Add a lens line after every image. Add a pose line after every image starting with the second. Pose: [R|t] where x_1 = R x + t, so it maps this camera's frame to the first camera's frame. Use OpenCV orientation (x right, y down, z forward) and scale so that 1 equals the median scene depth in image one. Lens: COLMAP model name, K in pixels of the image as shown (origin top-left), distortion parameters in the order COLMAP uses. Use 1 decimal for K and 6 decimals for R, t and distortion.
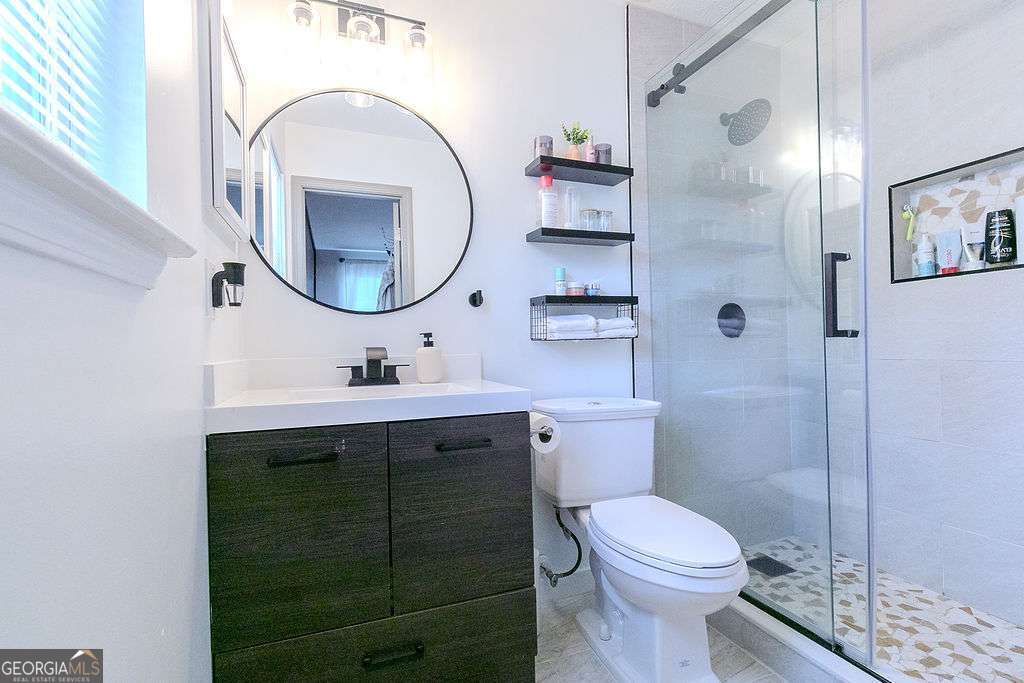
lens RADIAL K [[472.5, 0, 512.0], [0, 472.5, 341.5], [0, 0, 1]] dist [0.000874, 0.000642]
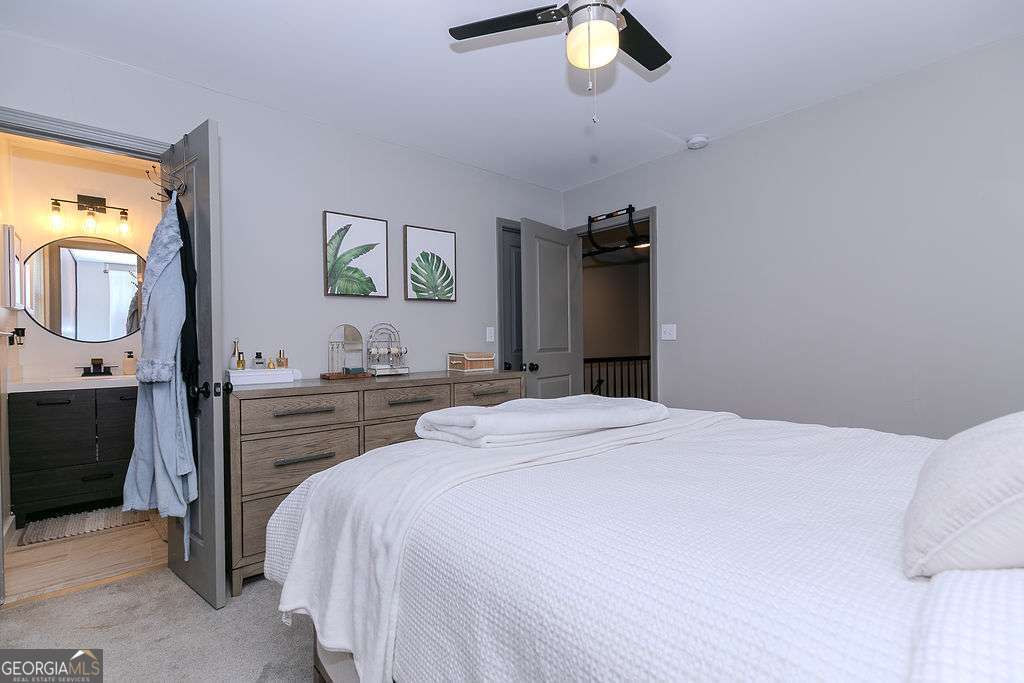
lens RADIAL K [[476.9, 0, 544.6], [0, 476.9, 344.1], [0, 0, 1]] dist [-0.001310, -0.000606]
pose [[0.928654, 0.013311, 0.370709, 0.782148], [-0.017532, 0.999814, 0.008018, -0.103994], [-0.370533, -0.013945, 0.928715, -1.739592]]
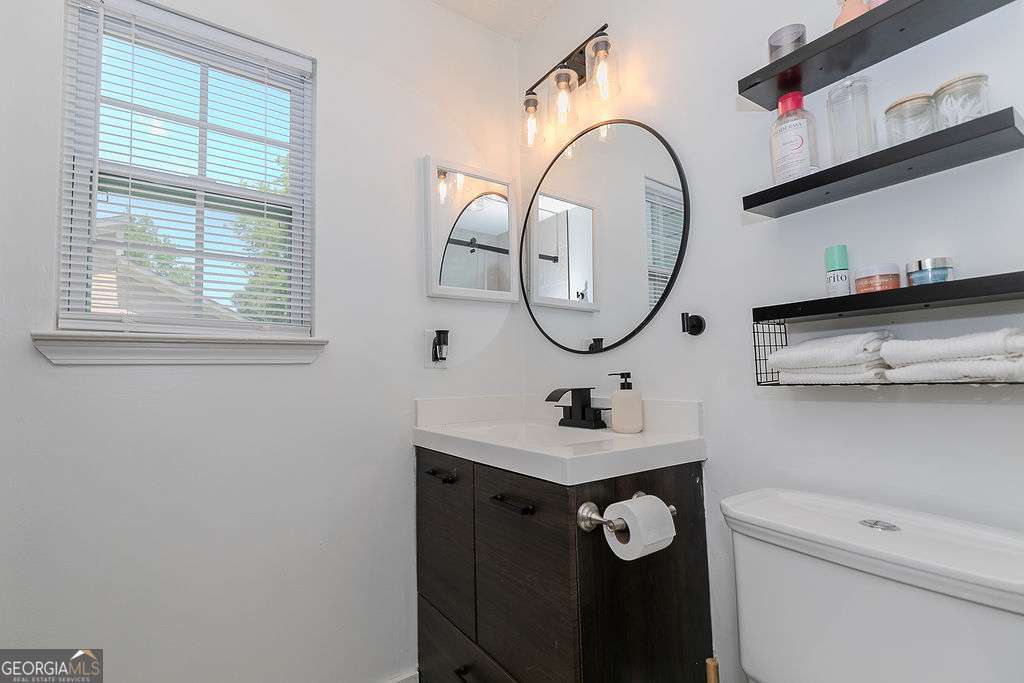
lens RADIAL K [[476.9, 0, 544.6], [0, 476.9, 344.1], [0, 0, 1]] dist [-0.001310, -0.000606]
pose [[0.254742, -0.052816, -0.965566, 0.630923], [0.019755, 0.998583, -0.049410, -0.030881], [0.966807, -0.006488, 0.255425, 0.646053]]
